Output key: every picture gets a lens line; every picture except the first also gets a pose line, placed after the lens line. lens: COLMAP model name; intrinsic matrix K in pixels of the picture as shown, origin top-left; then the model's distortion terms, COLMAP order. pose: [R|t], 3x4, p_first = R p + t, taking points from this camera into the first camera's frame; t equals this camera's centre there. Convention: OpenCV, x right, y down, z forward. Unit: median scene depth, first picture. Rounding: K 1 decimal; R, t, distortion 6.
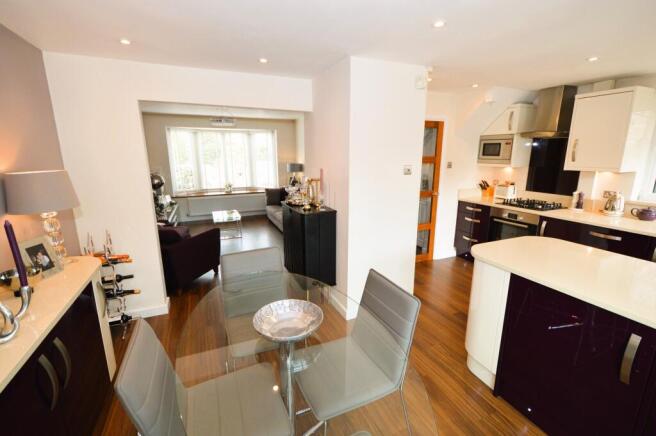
lens RADIAL K [[289.9, 0, 329.3], [0, 289.9, 216.7], [0, 0, 1]] dist [0.000008, -0.003157]
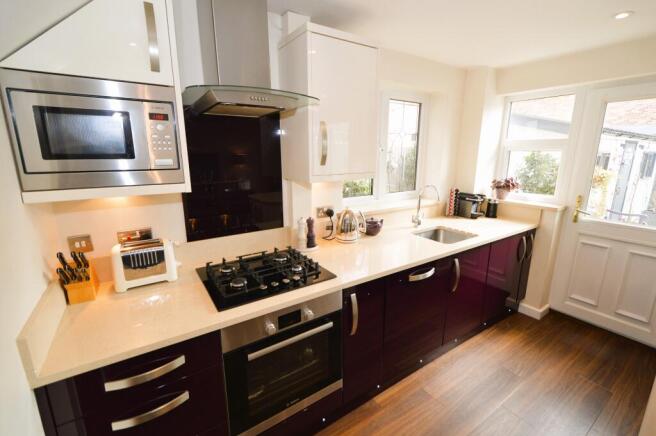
lens RADIAL K [[289.9, 0, 329.4], [0, 289.9, 216.5], [0, 0, 1]] dist [0.000008, -0.003157]
pose [[-0.170856, -0.218684, 0.960722, 0.247332], [0.216846, 0.942806, 0.253170, -0.172260], [-0.961138, 0.251584, -0.113663, 0.797194]]
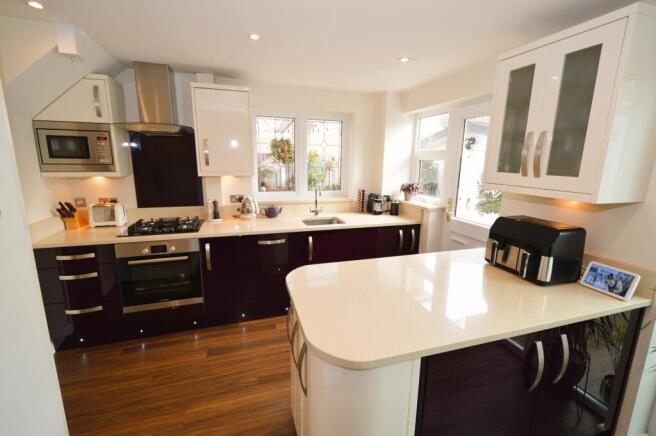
lens RADIAL K [[289.9, 0, 331.7], [0, 289.9, 217.3], [0, 0, 1]] dist [0.000008, -0.003157]
pose [[0.102983, -0.194155, 0.975550, 0.033311], [0.205828, 0.963697, 0.170068, -0.085595], [-0.973154, 0.183281, 0.139207, 0.422527]]
